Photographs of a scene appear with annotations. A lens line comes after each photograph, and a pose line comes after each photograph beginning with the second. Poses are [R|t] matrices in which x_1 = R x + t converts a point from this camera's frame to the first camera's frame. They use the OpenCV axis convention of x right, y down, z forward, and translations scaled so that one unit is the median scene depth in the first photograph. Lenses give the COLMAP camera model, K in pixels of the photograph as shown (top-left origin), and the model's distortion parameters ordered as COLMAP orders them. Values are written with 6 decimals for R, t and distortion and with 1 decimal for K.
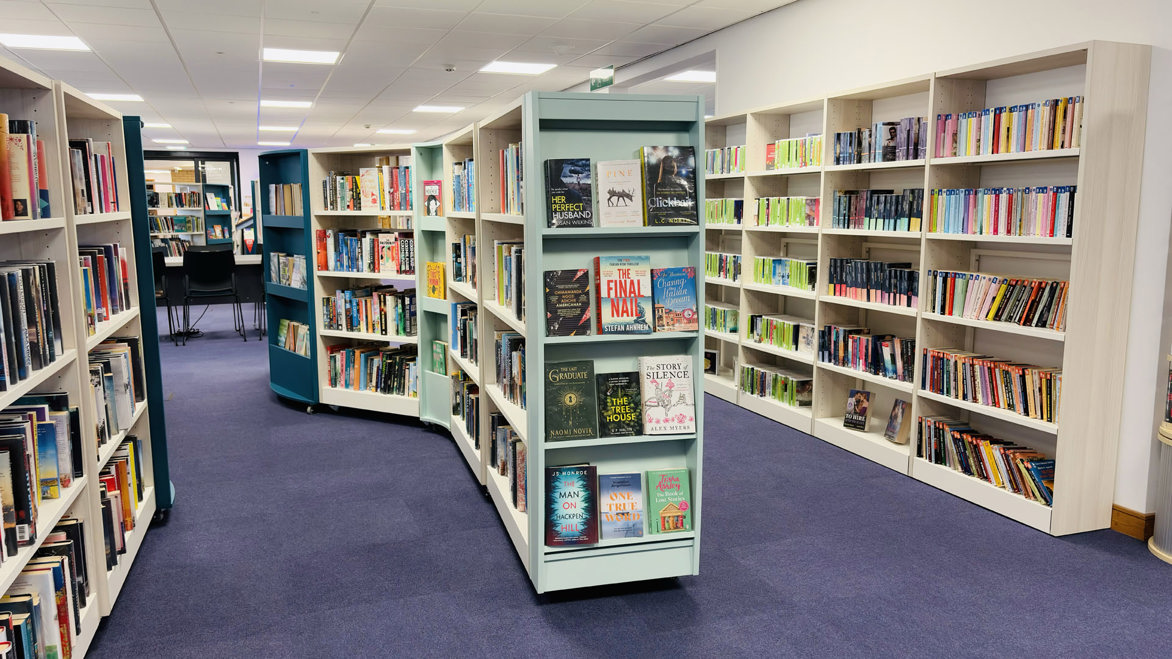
lens RADIAL K [[870.3, 0, 590.5], [0, 870.3, 335.9], [0, 0, 1]] dist [0.050837, -0.067563]
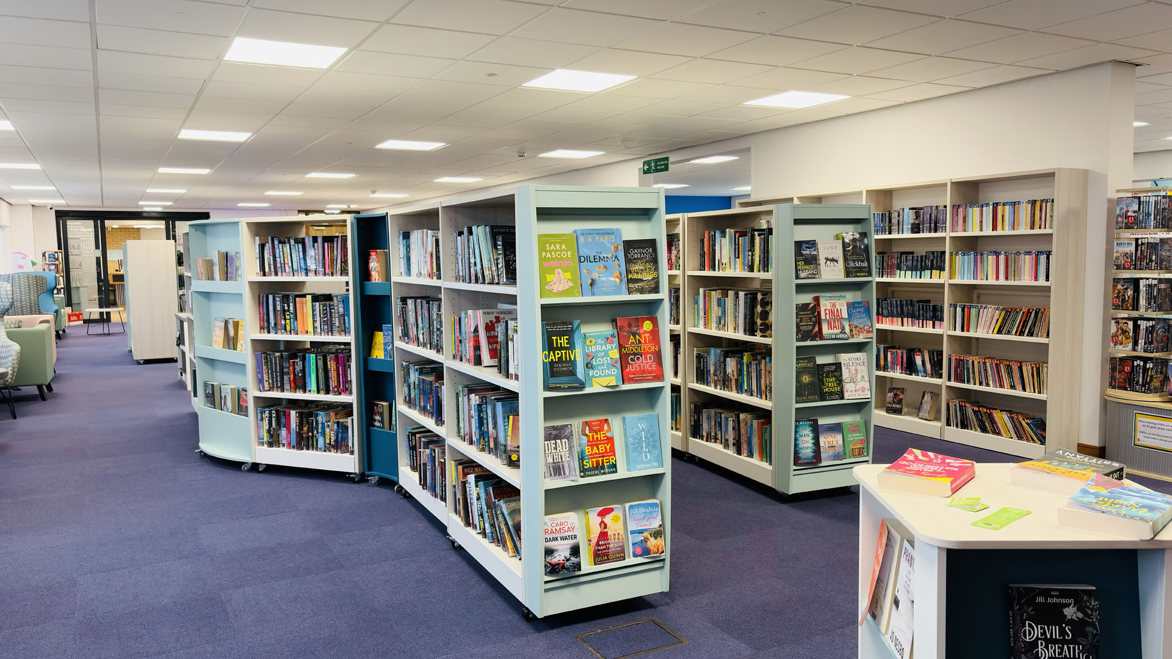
lens RADIAL K [[870.3, 0, 590.5], [0, 870.3, 335.9], [0, 0, 1]] dist [0.050837, -0.067563]
pose [[0.989047, -0.022184, 0.145922, -0.515710], [0.030559, 0.997996, -0.055407, 0.052778], [-0.144400, 0.059259, 0.987743, -0.477858]]
